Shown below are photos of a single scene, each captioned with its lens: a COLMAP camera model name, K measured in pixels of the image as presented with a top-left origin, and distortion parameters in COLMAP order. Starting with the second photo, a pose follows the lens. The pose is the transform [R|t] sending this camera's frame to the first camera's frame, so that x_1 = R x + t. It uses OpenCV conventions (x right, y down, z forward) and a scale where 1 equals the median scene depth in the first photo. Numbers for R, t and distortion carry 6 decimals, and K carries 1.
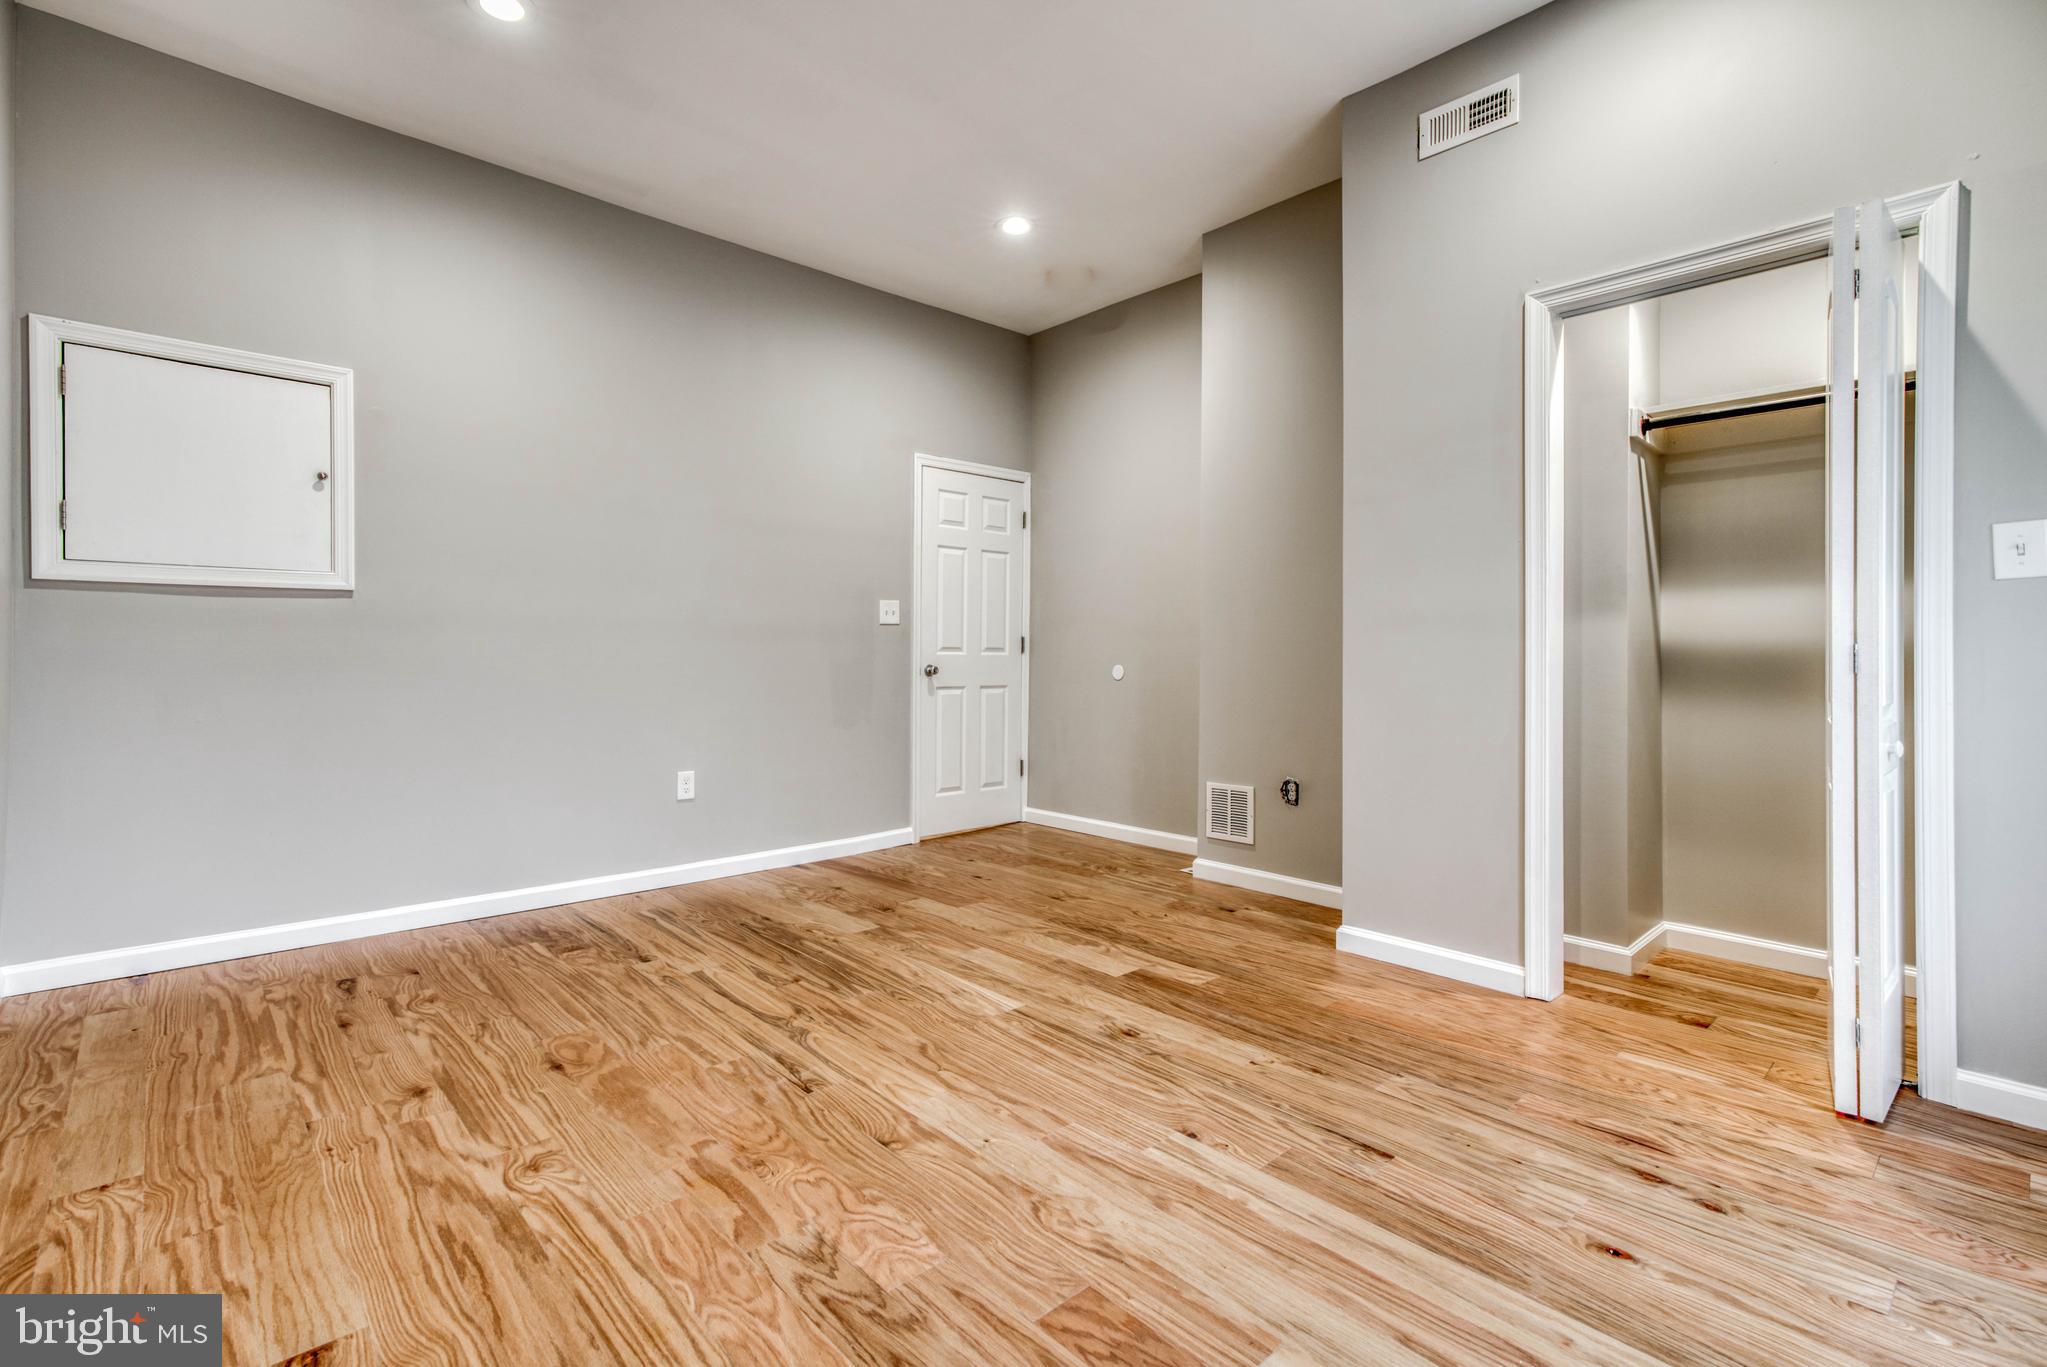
lens RADIAL K [[915.3, 0, 1004.0], [0, 915.3, 677.6], [0, 0, 1]] dist [-0.020524, 0.016613]
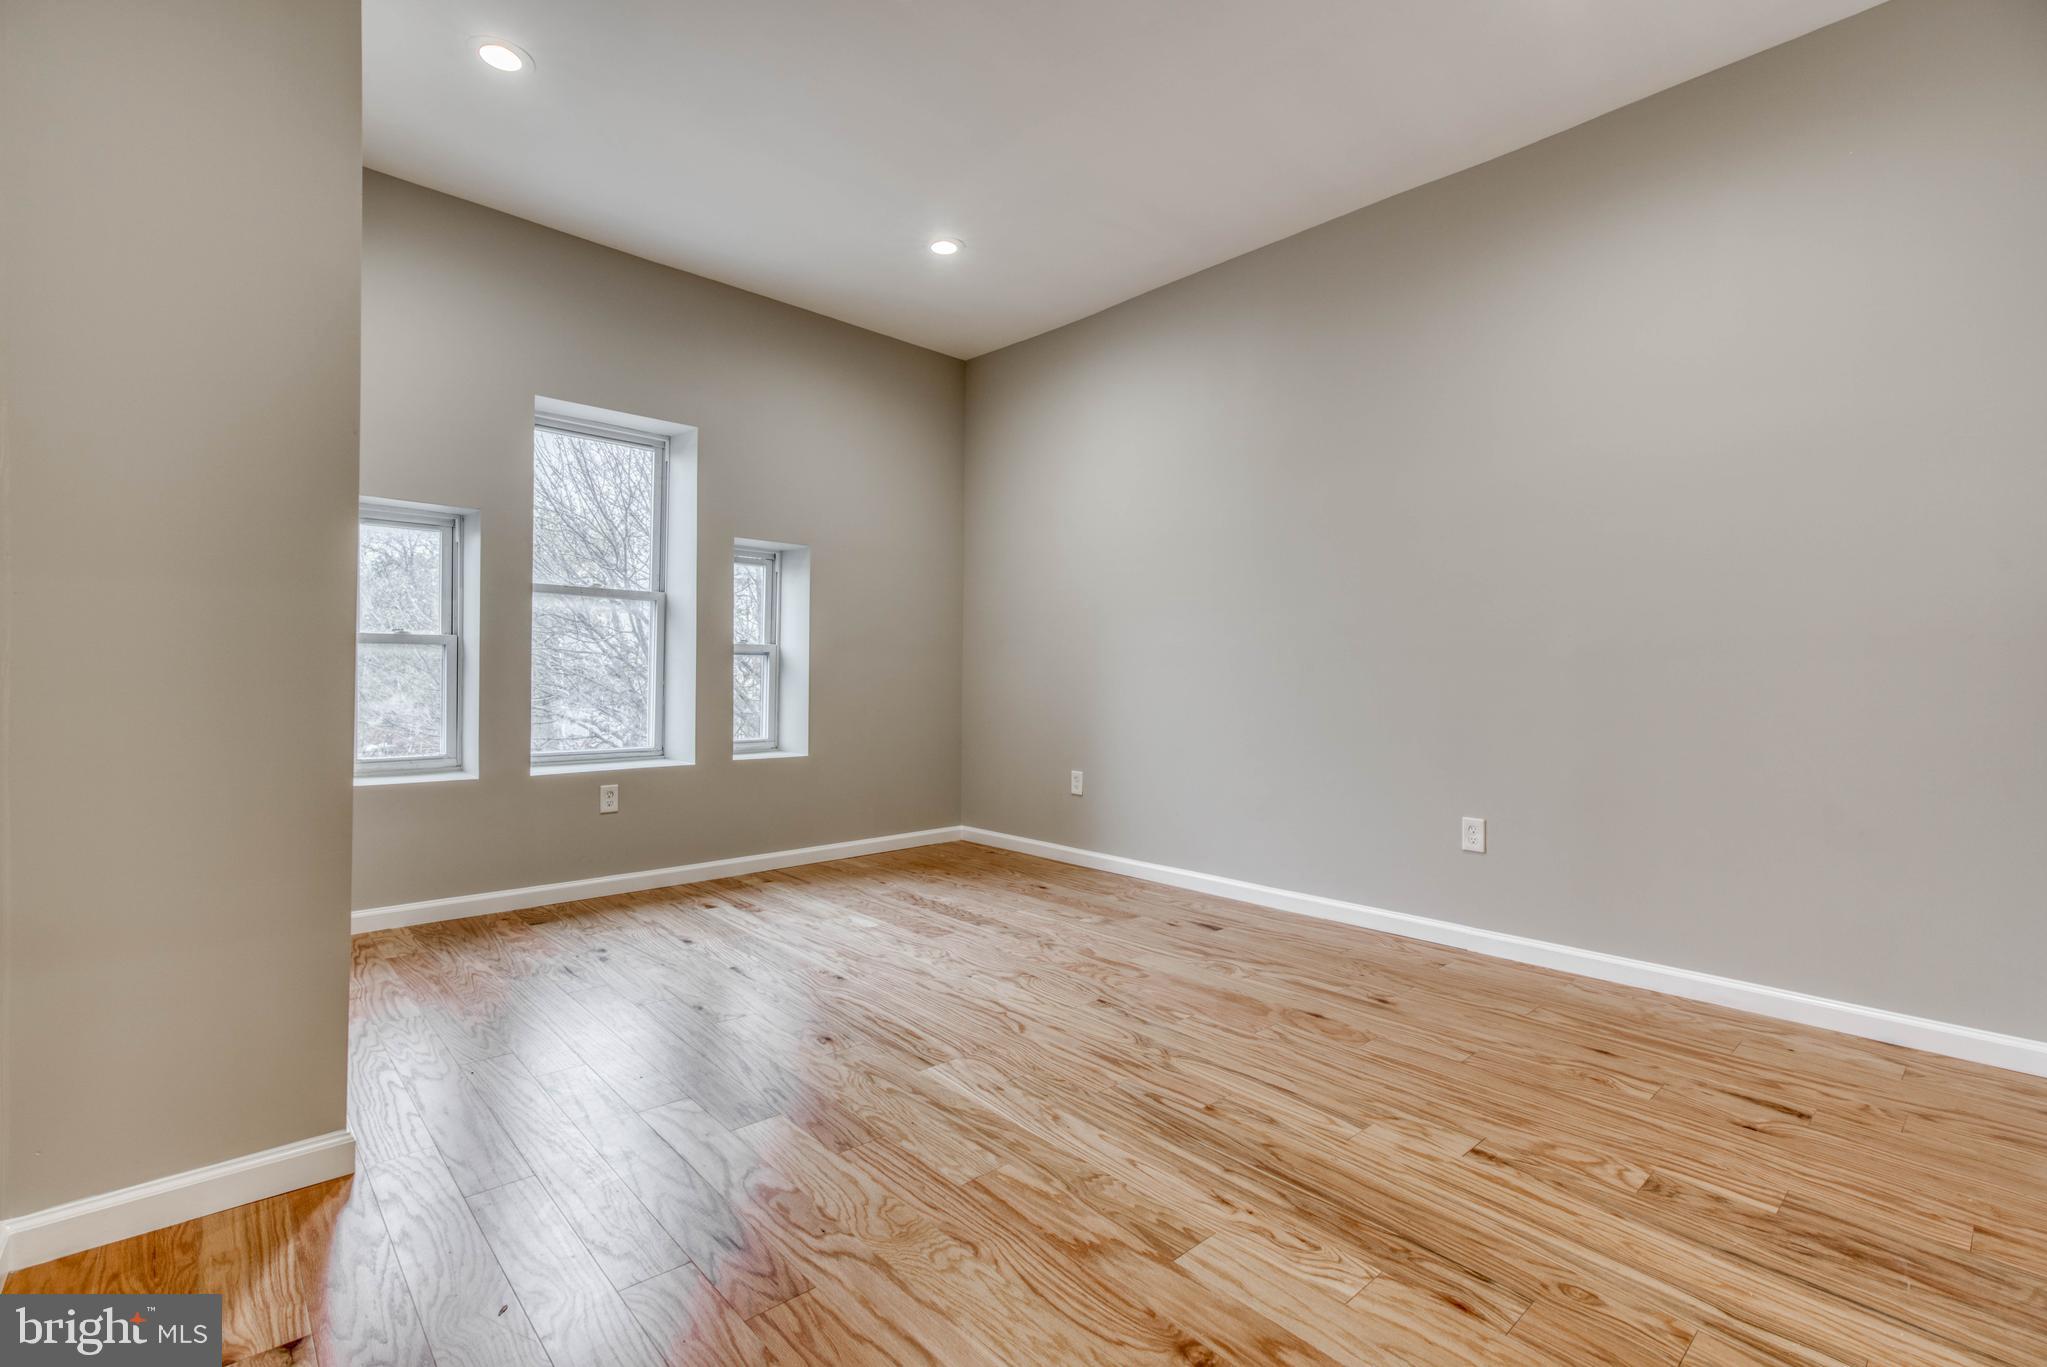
lens RADIAL K [[915.3, 0, 1004.0], [0, 915.3, 677.6], [0, 0, 1]] dist [-0.020524, 0.016613]
pose [[-0.999897, -0.012126, 0.007720, -0.066169], [-0.011870, 0.999402, 0.032478, -0.055957], [-0.008109, 0.032383, -0.999443, 2.003938]]
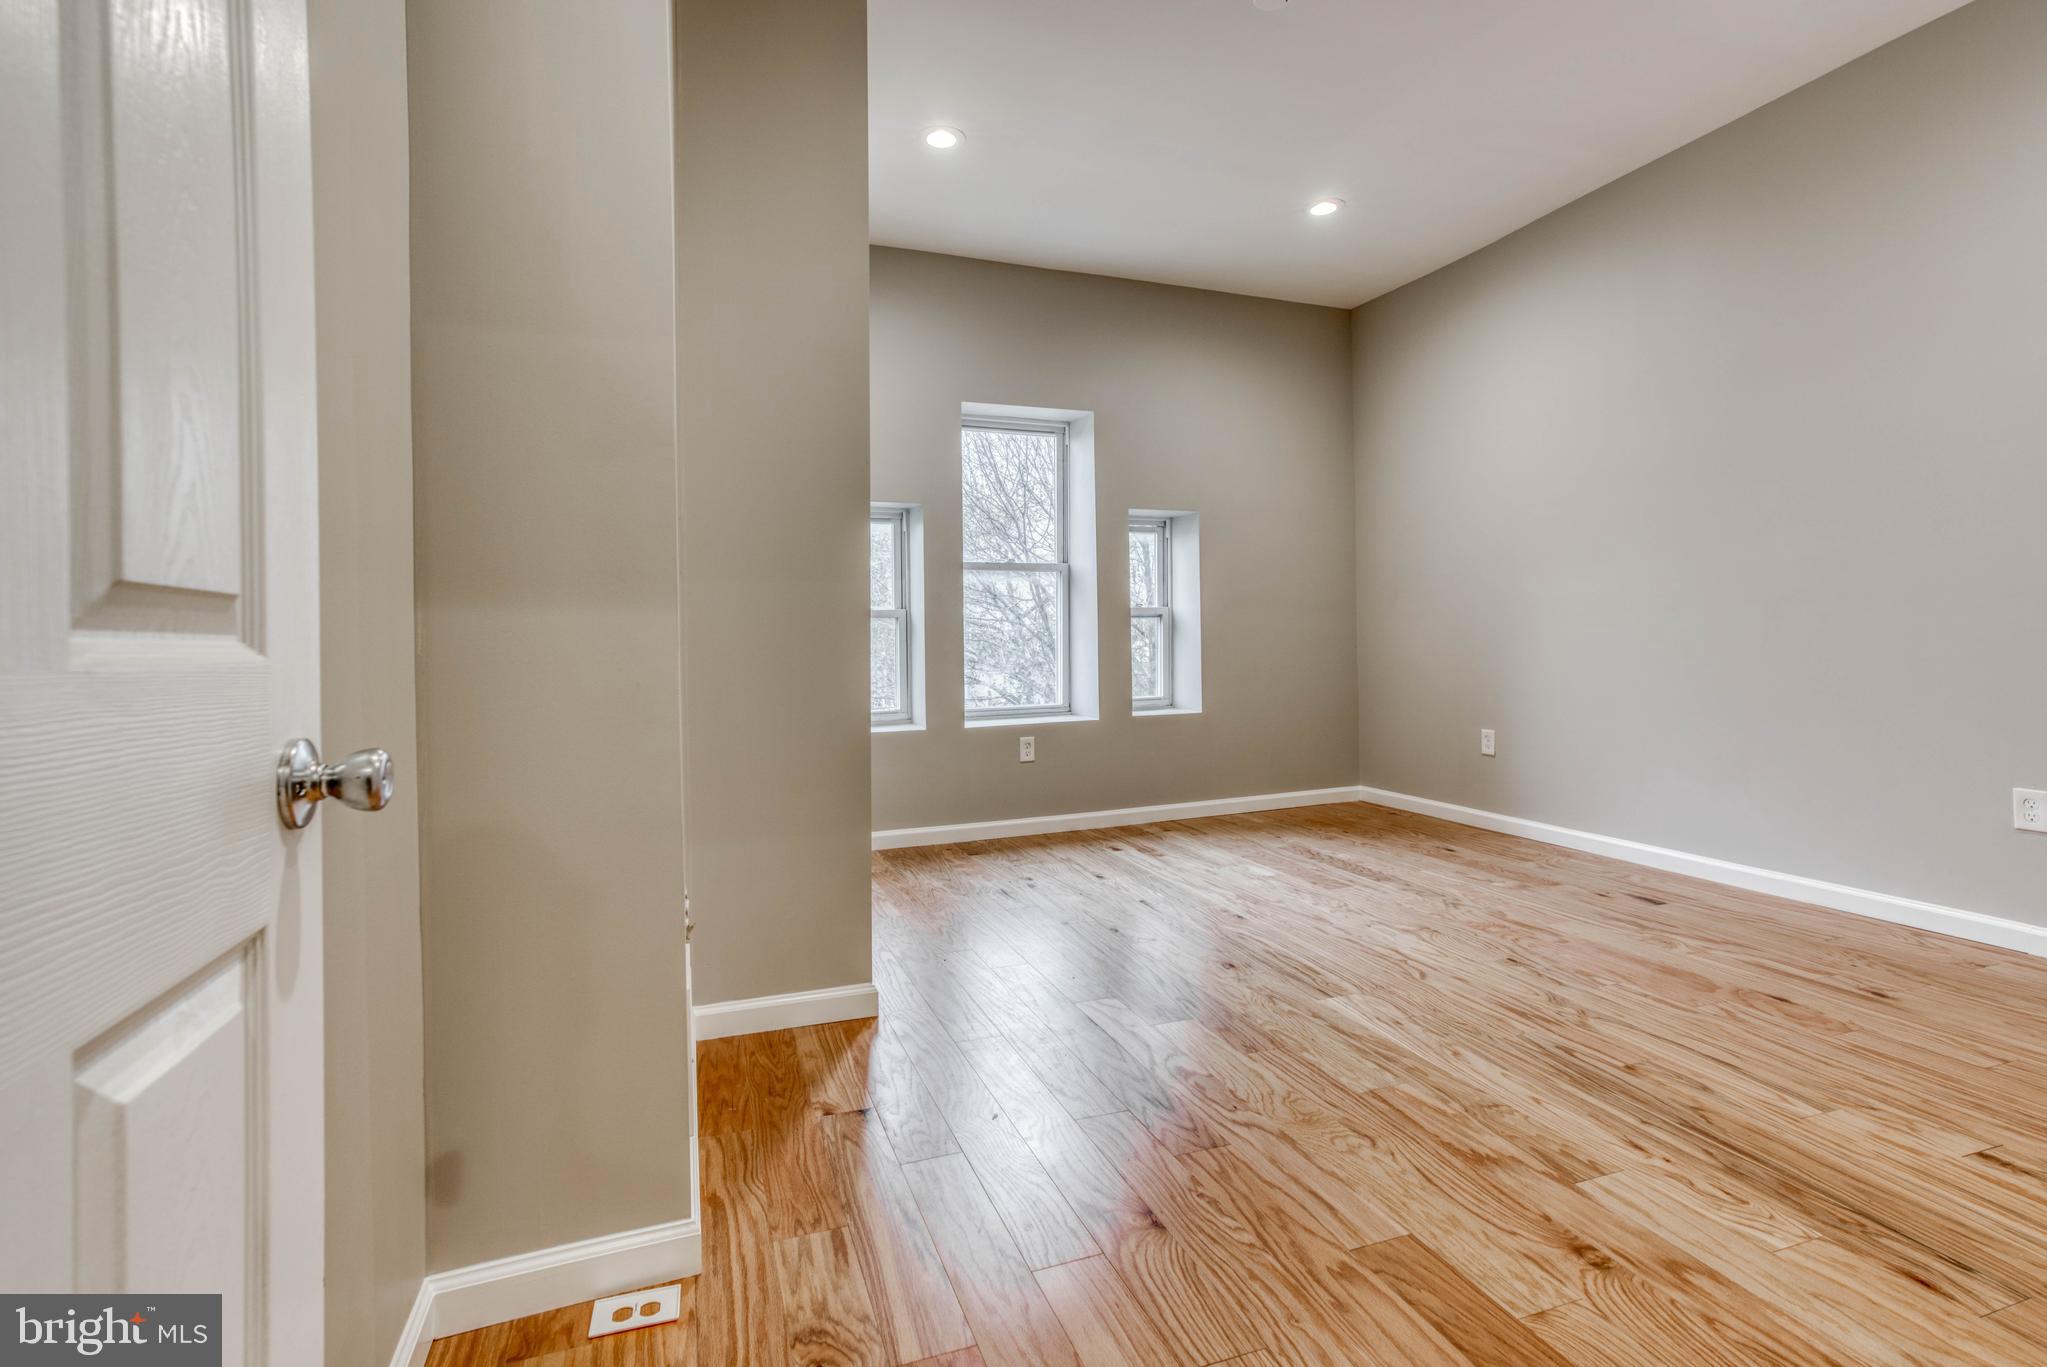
lens RADIAL K [[957.0, 0, 1022.5], [0, 957.0, 640.0], [0, 0, 1]] dist [-0.016691, 0.014080]
pose [[-0.923172, 0.013282, 0.384158, -0.085010], [0.027322, 0.999142, 0.031112, -0.058521], [-0.383415, 0.039217, -0.922743, 2.162559]]
